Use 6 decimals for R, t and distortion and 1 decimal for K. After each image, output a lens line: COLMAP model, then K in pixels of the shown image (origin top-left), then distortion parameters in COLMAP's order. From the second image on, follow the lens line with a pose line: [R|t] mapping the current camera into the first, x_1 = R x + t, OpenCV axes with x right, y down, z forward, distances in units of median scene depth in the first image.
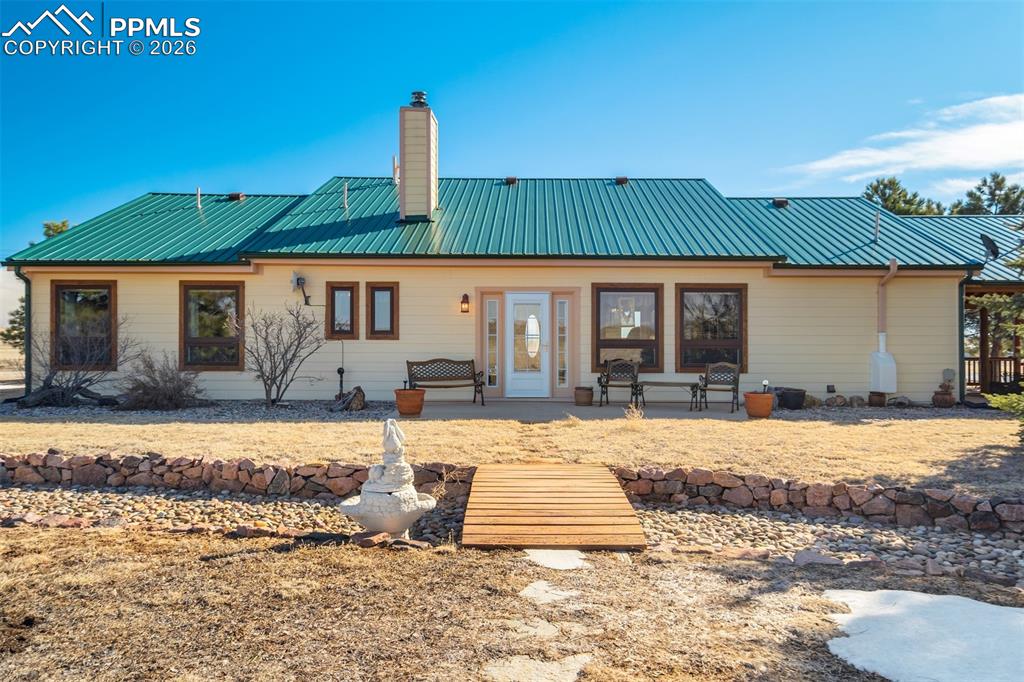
lens RADIAL K [[741.0, 0, 512.0], [0, 741.0, 341.0], [0, 0, 1]] dist [0.045093, 0.004000]
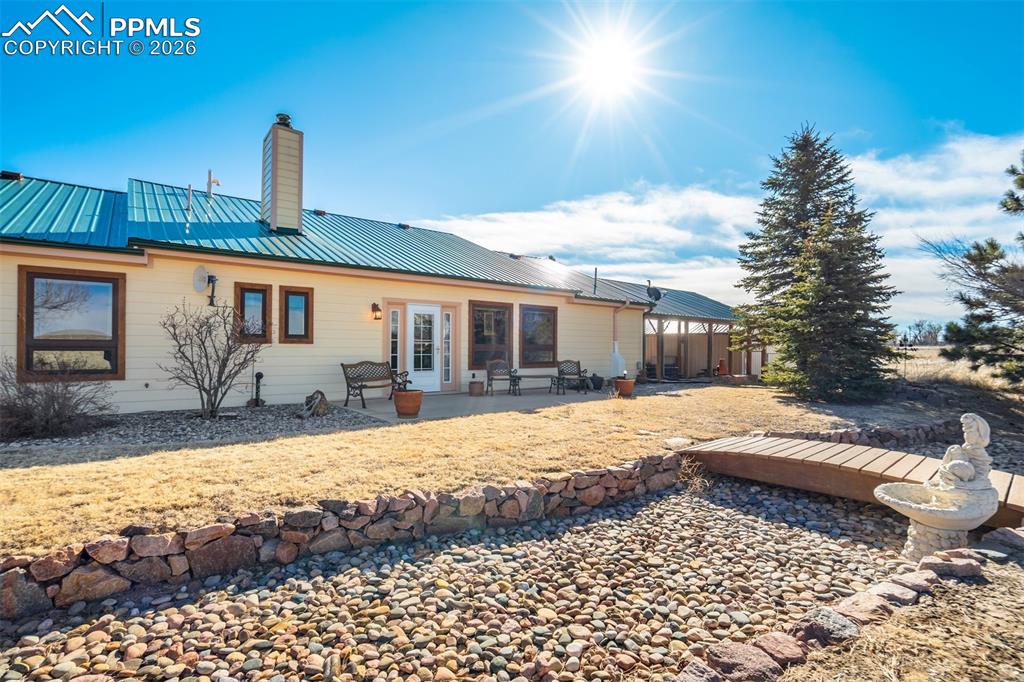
lens RADIAL K [[476.7, 0, 512.0], [0, 476.7, 341.0], [0, 0, 1]] dist [-0.019483, 0.009639]
pose [[0.777718, 0.007380, 0.628571, -0.356435], [0.001706, 0.999903, -0.013851, 0.004177], [-0.628612, 0.011845, 0.777629, 0.312021]]
